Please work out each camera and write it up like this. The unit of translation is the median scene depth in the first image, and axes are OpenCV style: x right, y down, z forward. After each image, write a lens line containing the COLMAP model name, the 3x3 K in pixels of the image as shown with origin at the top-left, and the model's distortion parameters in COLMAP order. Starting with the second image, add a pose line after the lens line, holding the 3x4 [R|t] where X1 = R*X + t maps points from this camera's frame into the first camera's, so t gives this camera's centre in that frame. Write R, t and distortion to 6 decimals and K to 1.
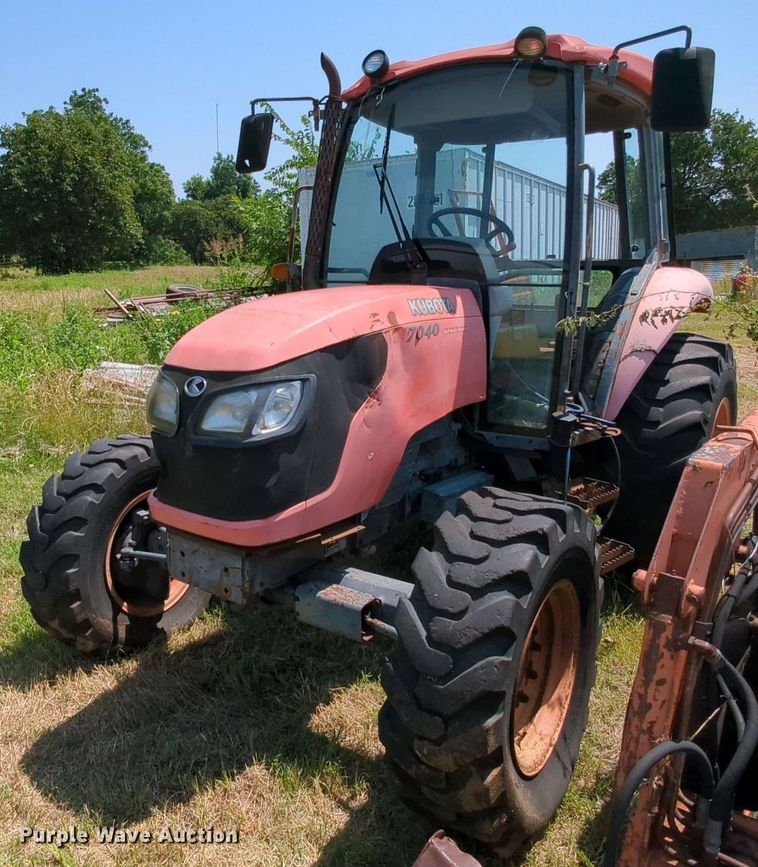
lens RADIAL K [[719.3, 0, 306.4], [0, 719.3, 394.7], [0, 0, 1]] dist [-0.005733, -0.000031]
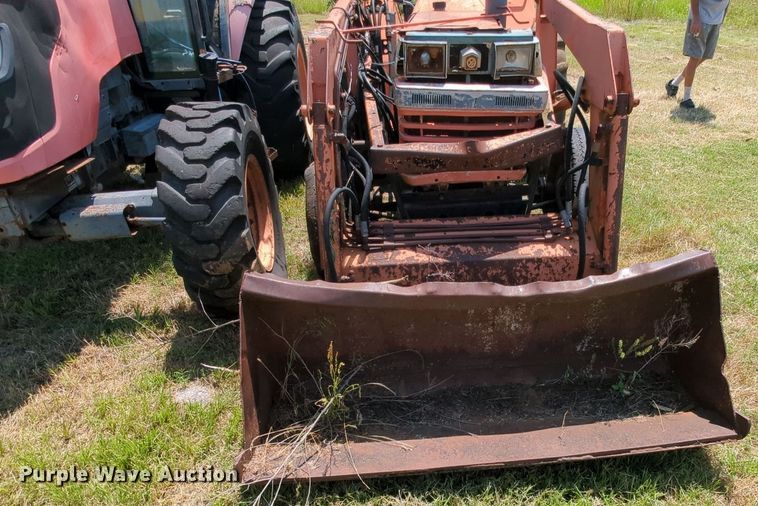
lens RADIAL K [[515.0, 0, 448.5], [0, 515.0, 337.4], [0, 0, 1]] dist [-0.007304, -0.006293]
pose [[0.685354, -0.418858, 0.595691, -0.164626], [0.117677, 0.870973, 0.477031, 0.098790], [-0.718639, -0.256837, 0.646215, -0.138264]]
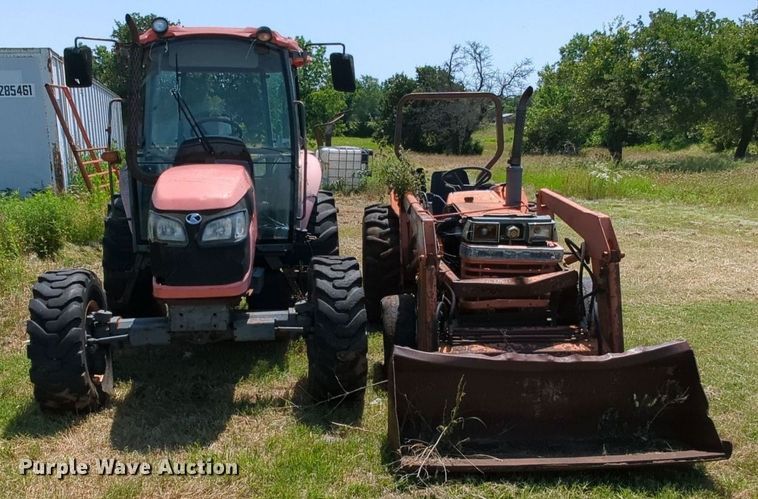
lens RADIAL K [[684.7, 0, 321.8], [0, 684.7, 282.6], [0, 0, 1]] dist [-0.022945, 0.033198]
pose [[0.737198, -0.127519, 0.663534, -0.994722], [0.113925, 0.991428, 0.063962, 0.069009], [-0.666003, 0.028441, 0.745407, -0.492267]]
